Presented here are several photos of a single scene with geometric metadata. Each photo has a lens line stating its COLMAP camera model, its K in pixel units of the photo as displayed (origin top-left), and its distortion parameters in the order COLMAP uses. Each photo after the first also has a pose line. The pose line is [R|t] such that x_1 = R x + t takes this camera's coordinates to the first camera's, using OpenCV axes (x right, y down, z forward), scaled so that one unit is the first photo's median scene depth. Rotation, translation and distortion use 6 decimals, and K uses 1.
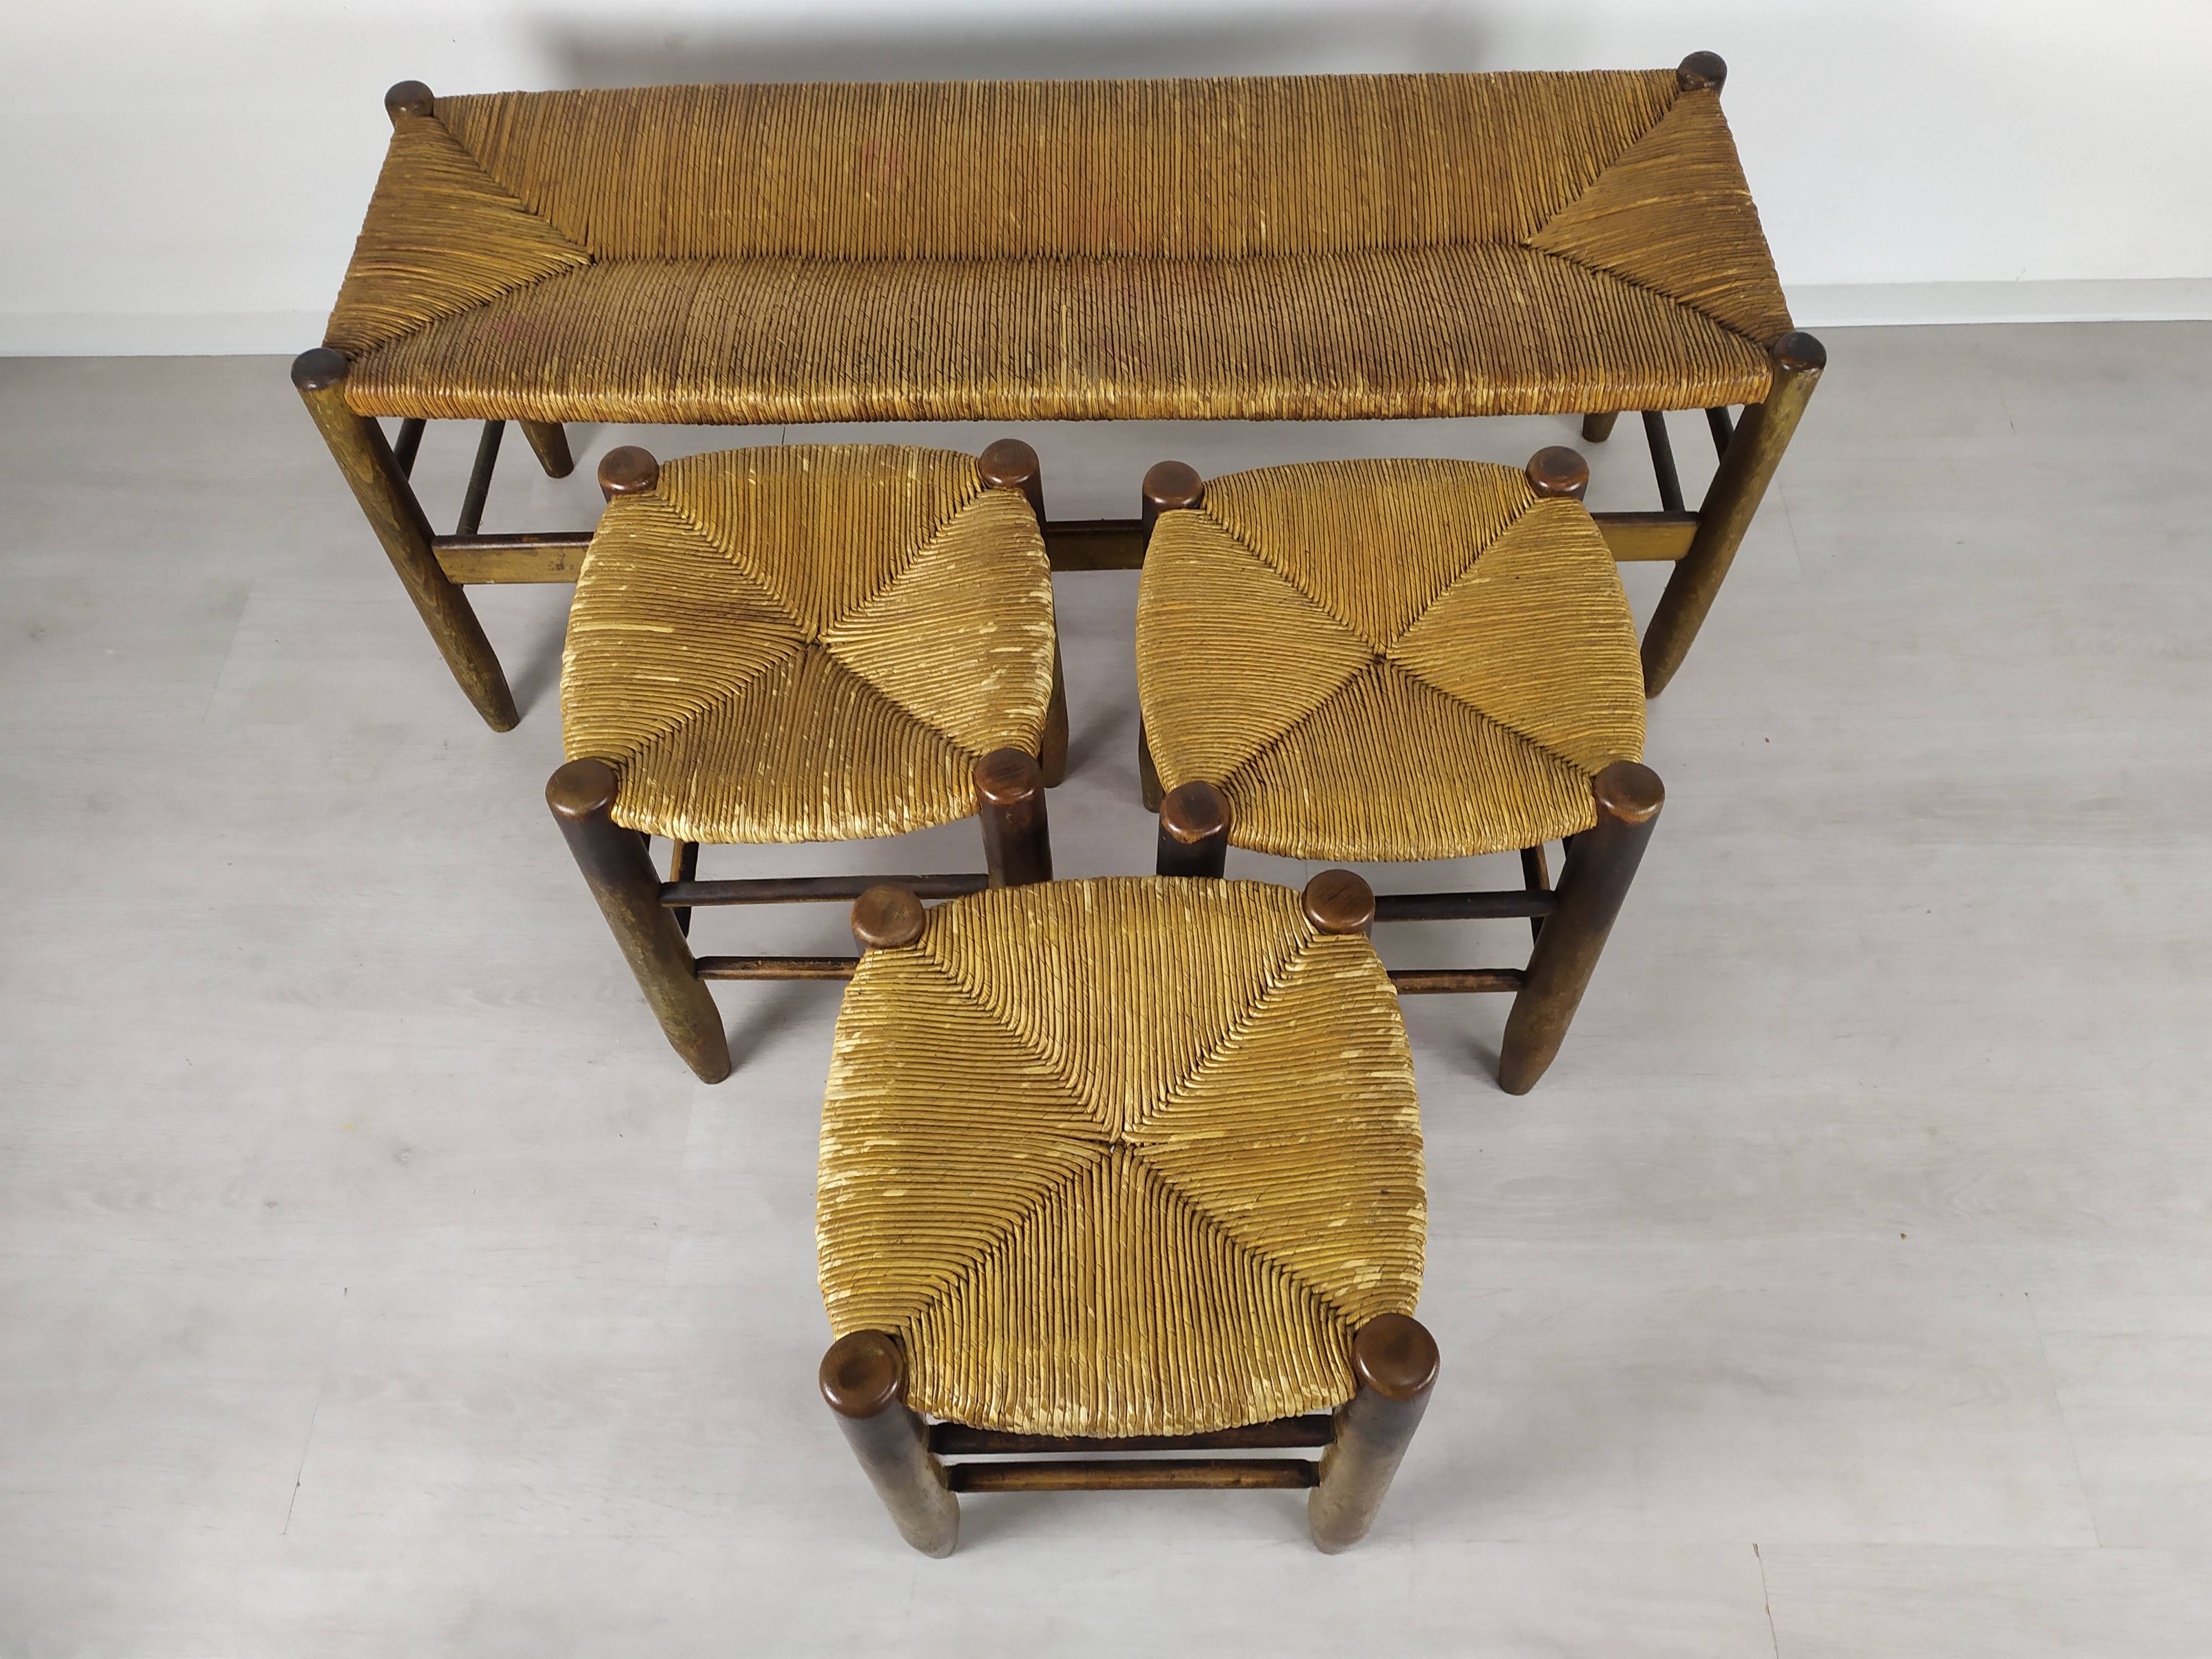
lens RADIAL K [[1694.2, 0, 1123.1], [0, 1694.2, 838.1], [0, 0, 1]] dist [0.039168, -0.058062]
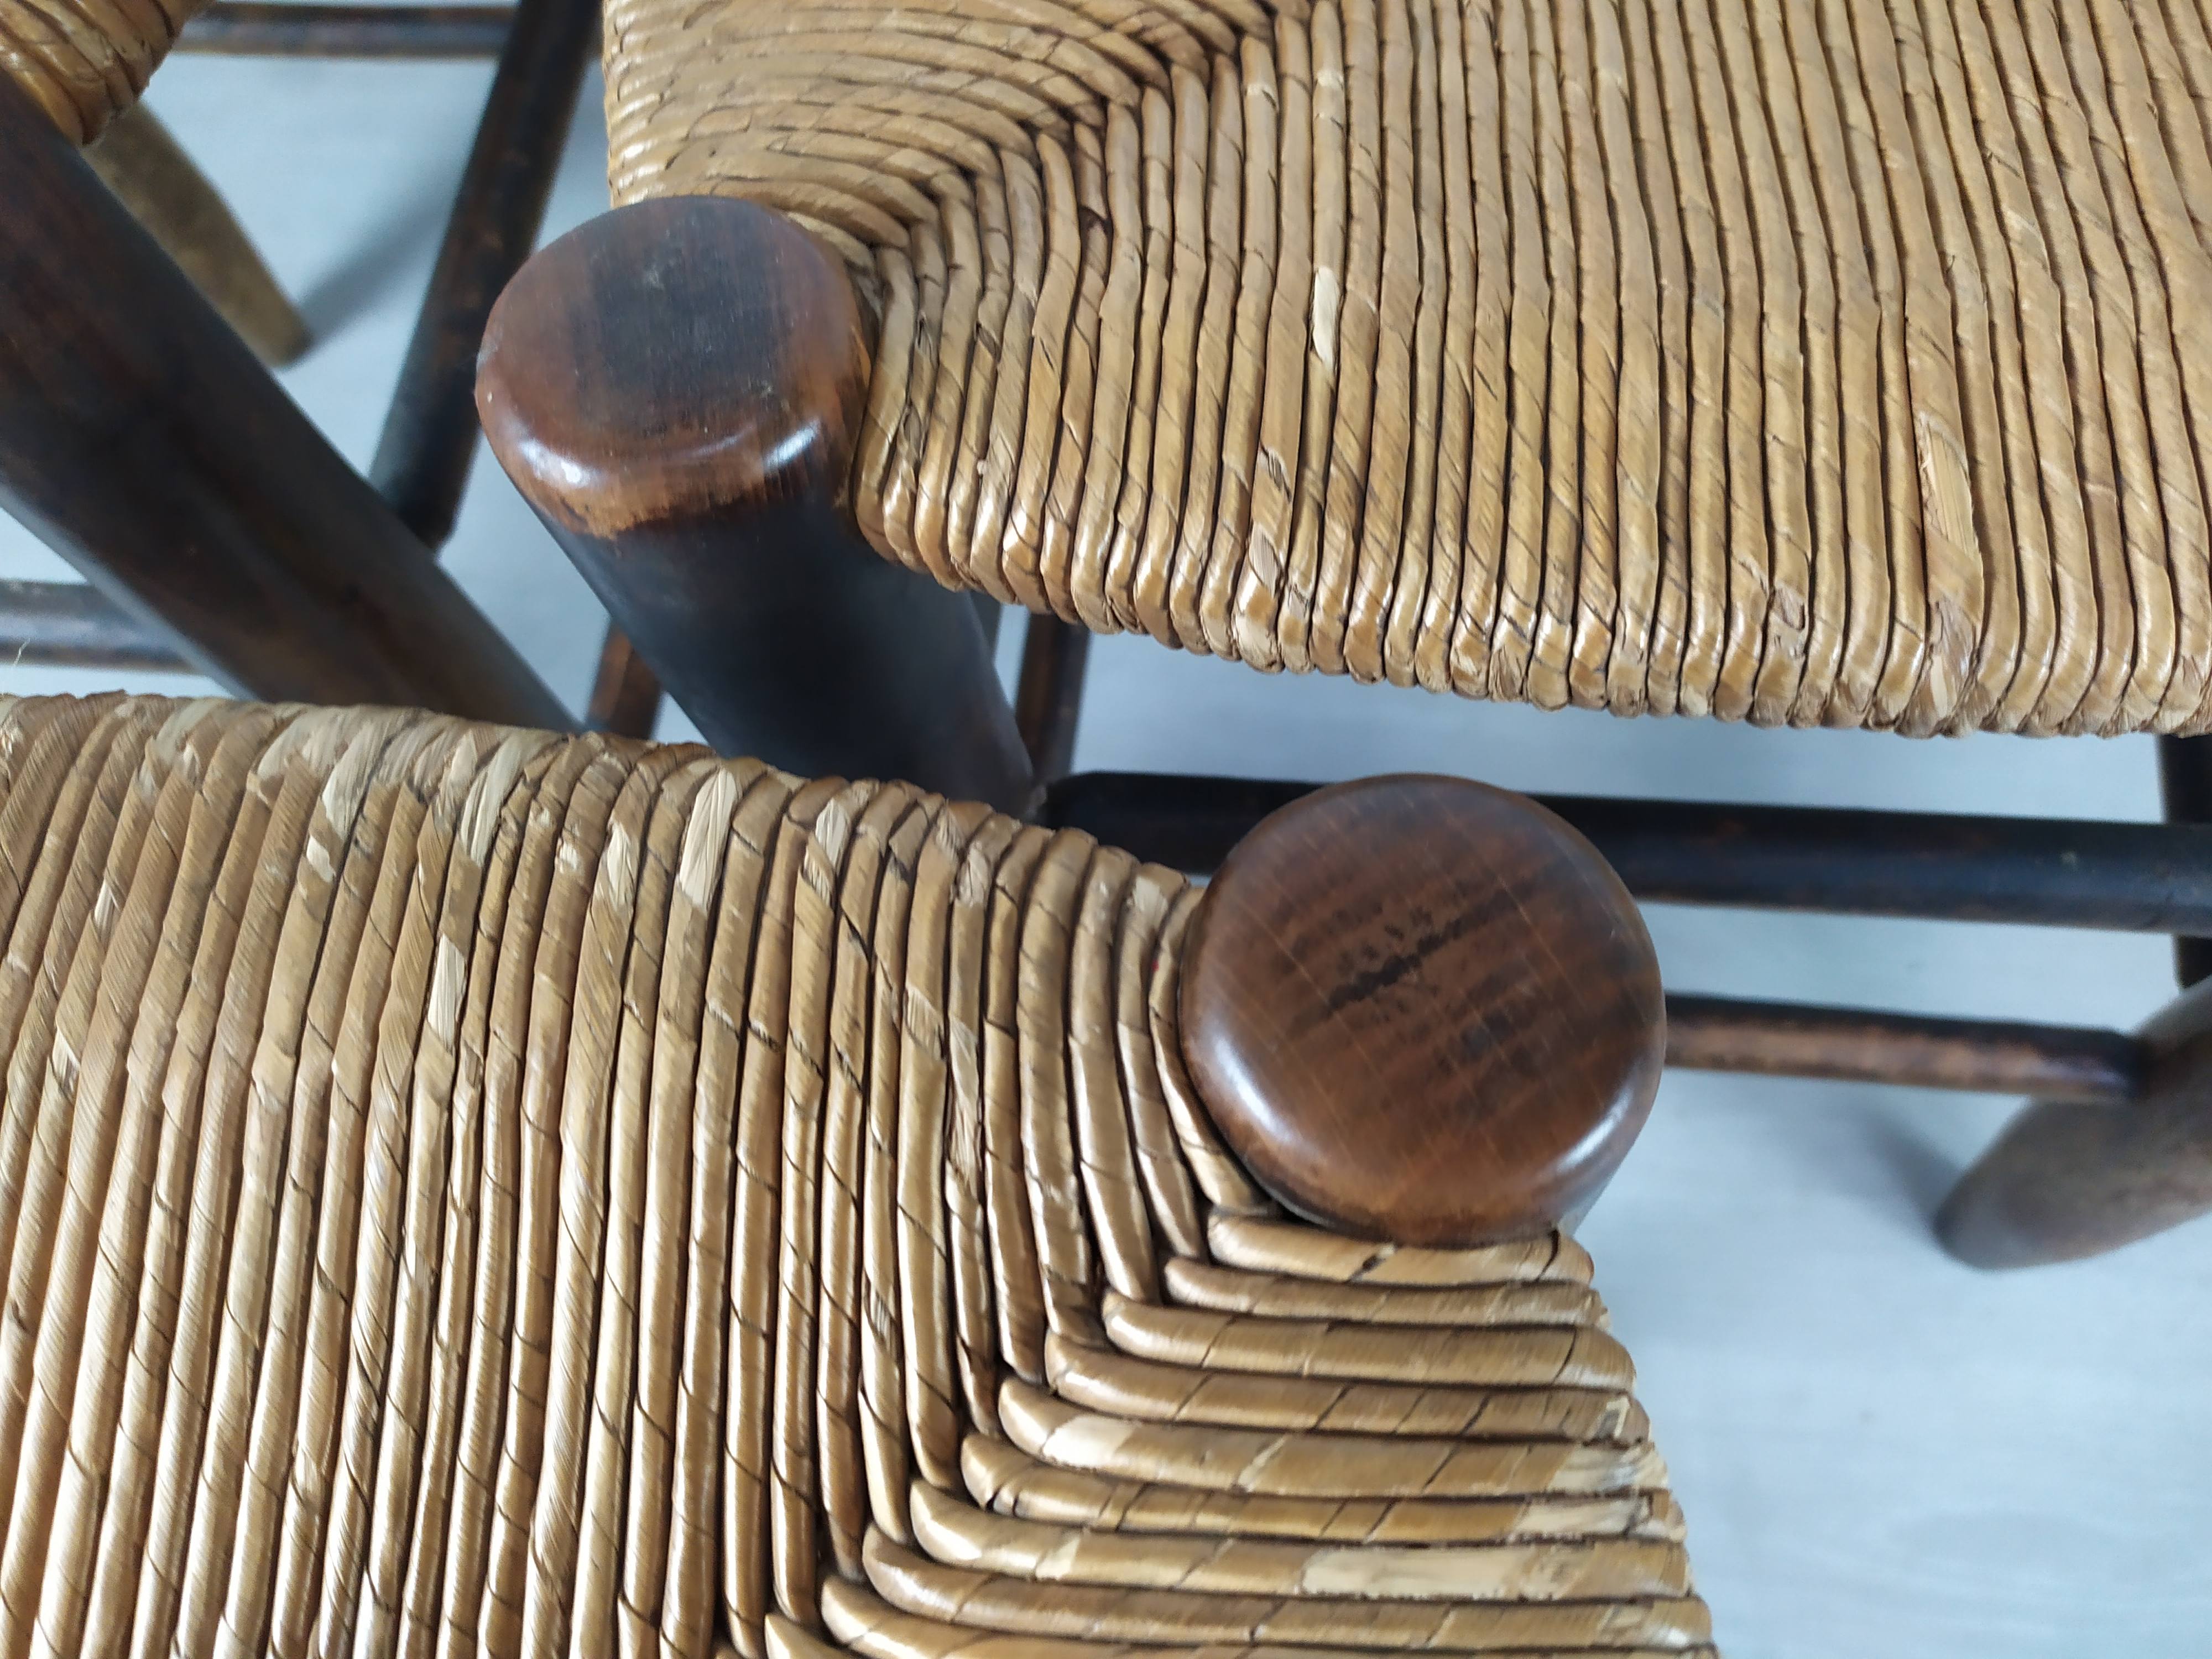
lens RADIAL K [[1694.2, 0, 1123.1], [0, 1694.2, 838.1], [0, 0, 1]] dist [0.039168, -0.058062]
pose [[0.986077, 0.091142, -0.139085, 0.099011], [-0.063530, 0.979449, 0.191423, -0.003149], [0.153674, -0.179922, 0.971603, 0.694146]]
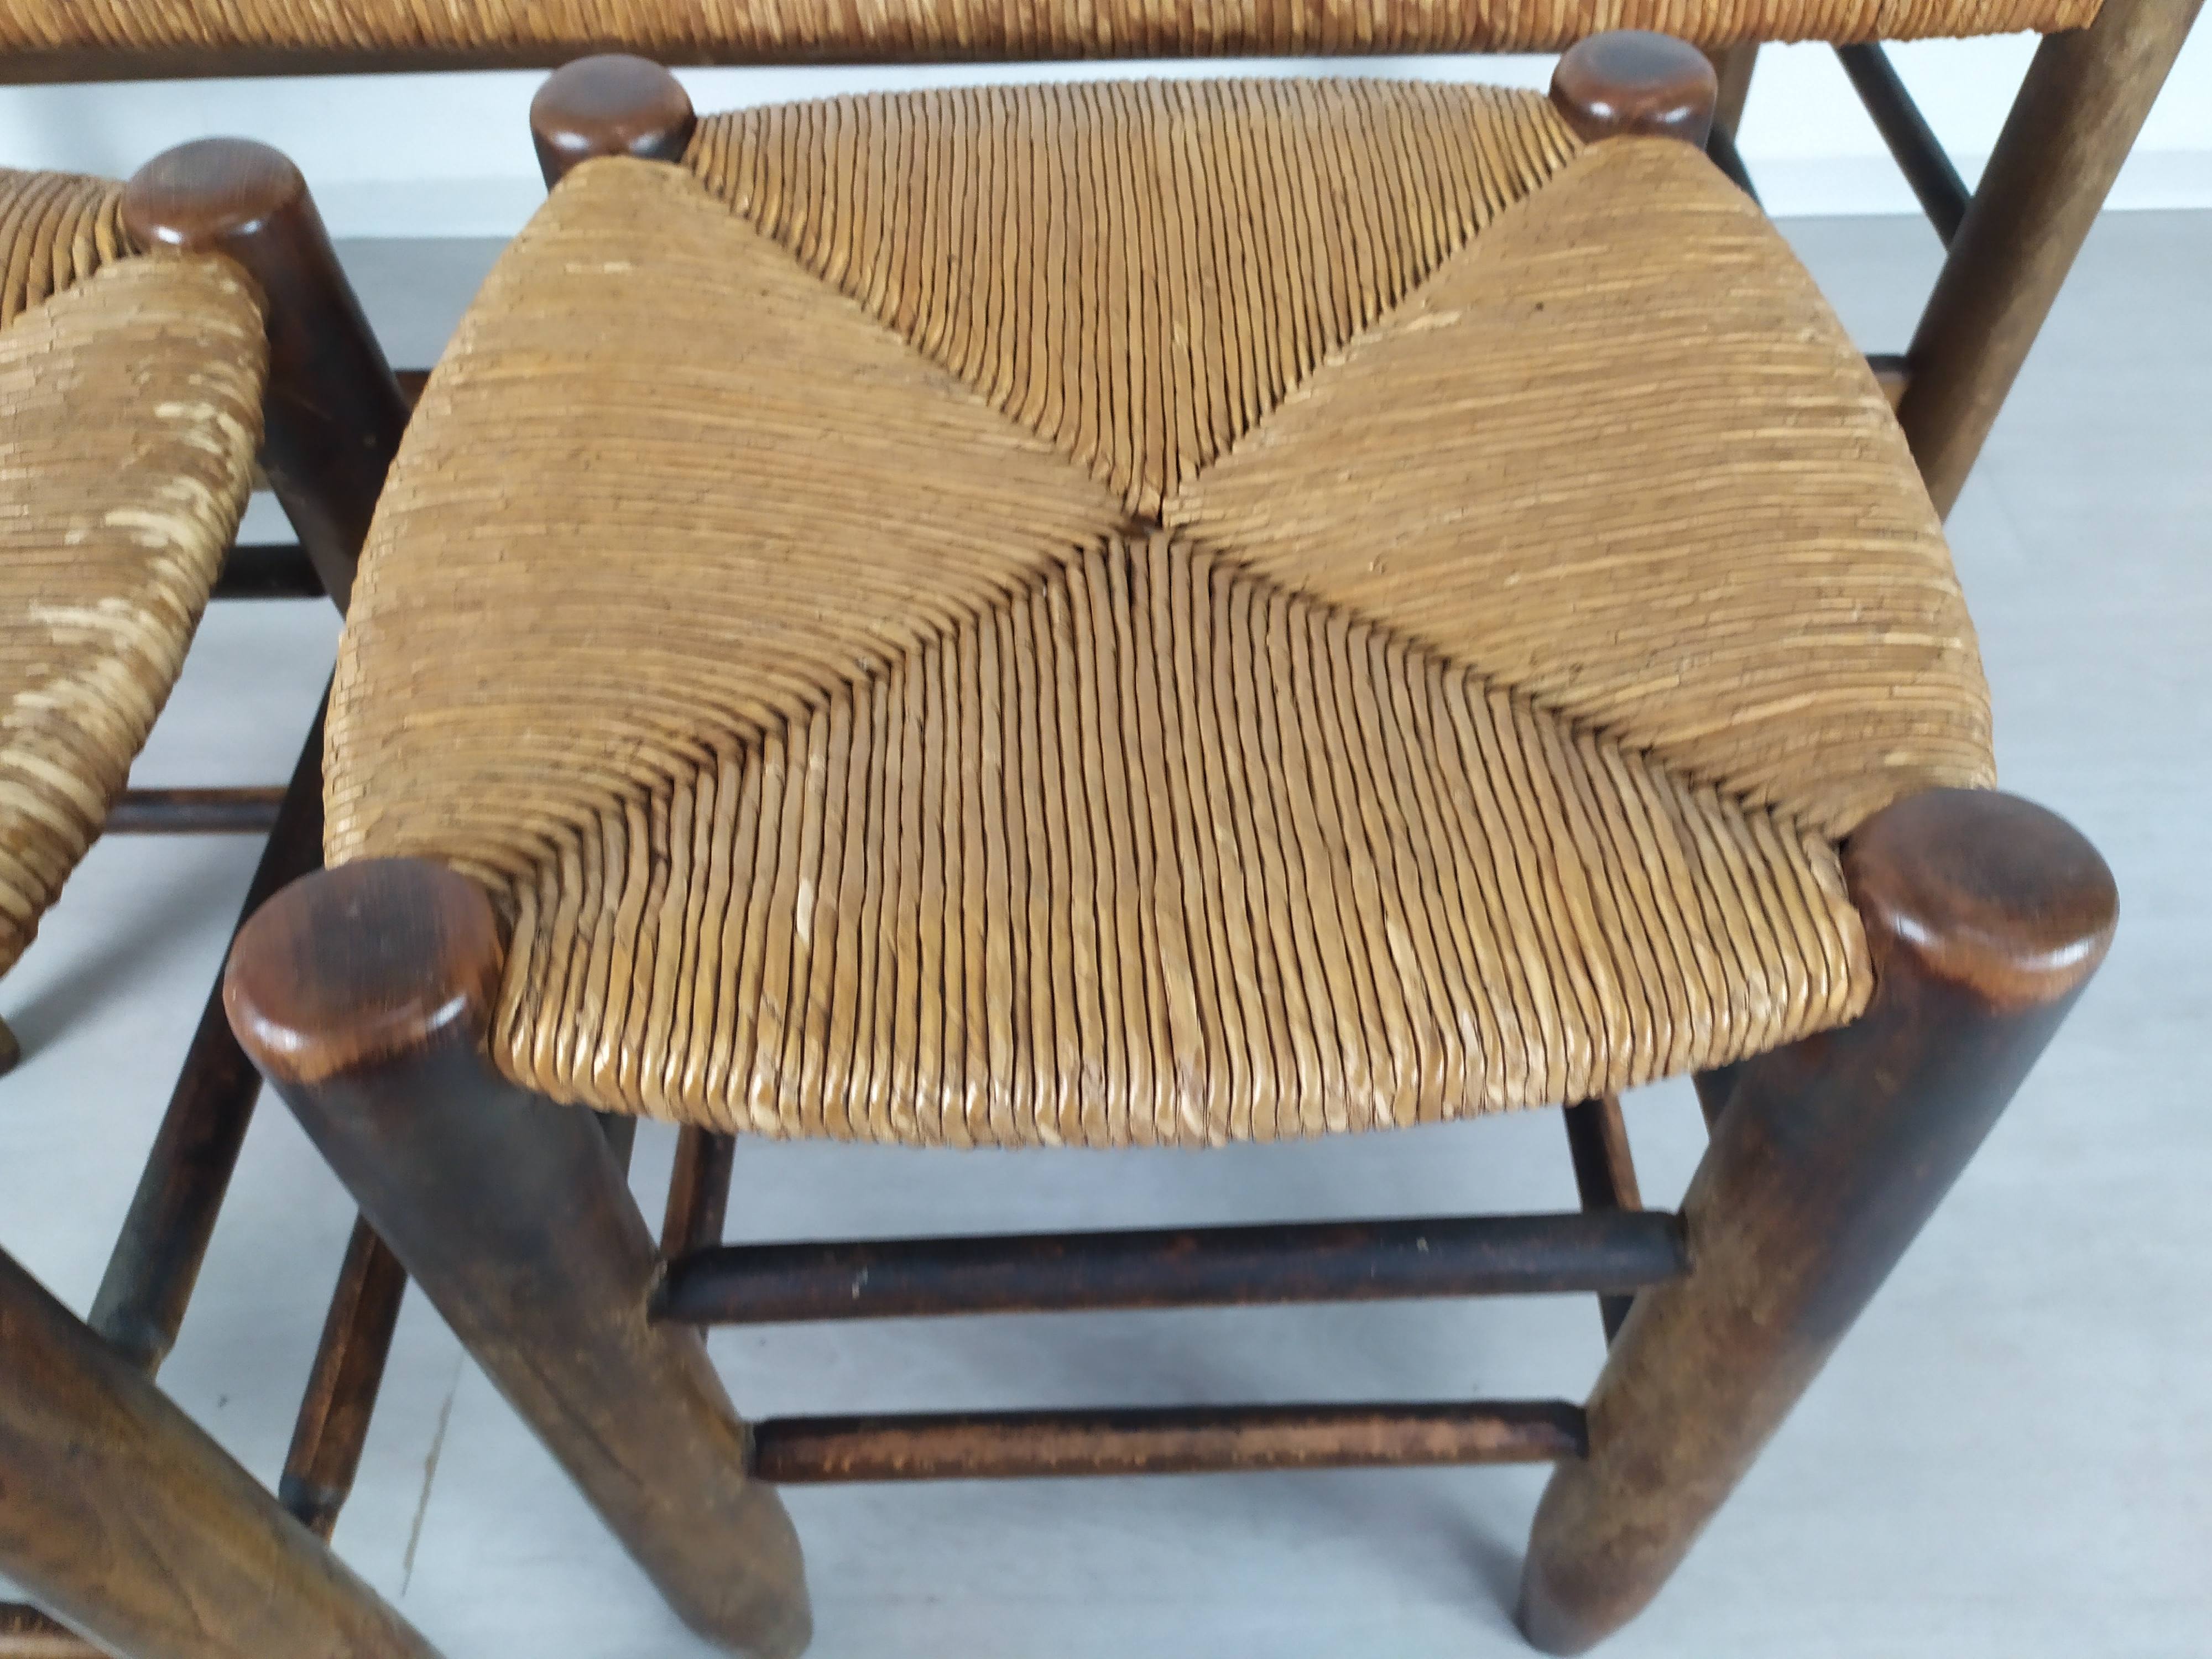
lens RADIAL K [[1694.2, 0, 1123.1], [0, 1694.2, 838.1], [0, 0, 1]] dist [0.039168, -0.058062]
pose [[0.999985, -0.001438, 0.005378, 0.133724], [0.002075, 0.992729, -0.120355, -0.002247], [-0.005166, 0.120364, 0.992716, 0.616363]]
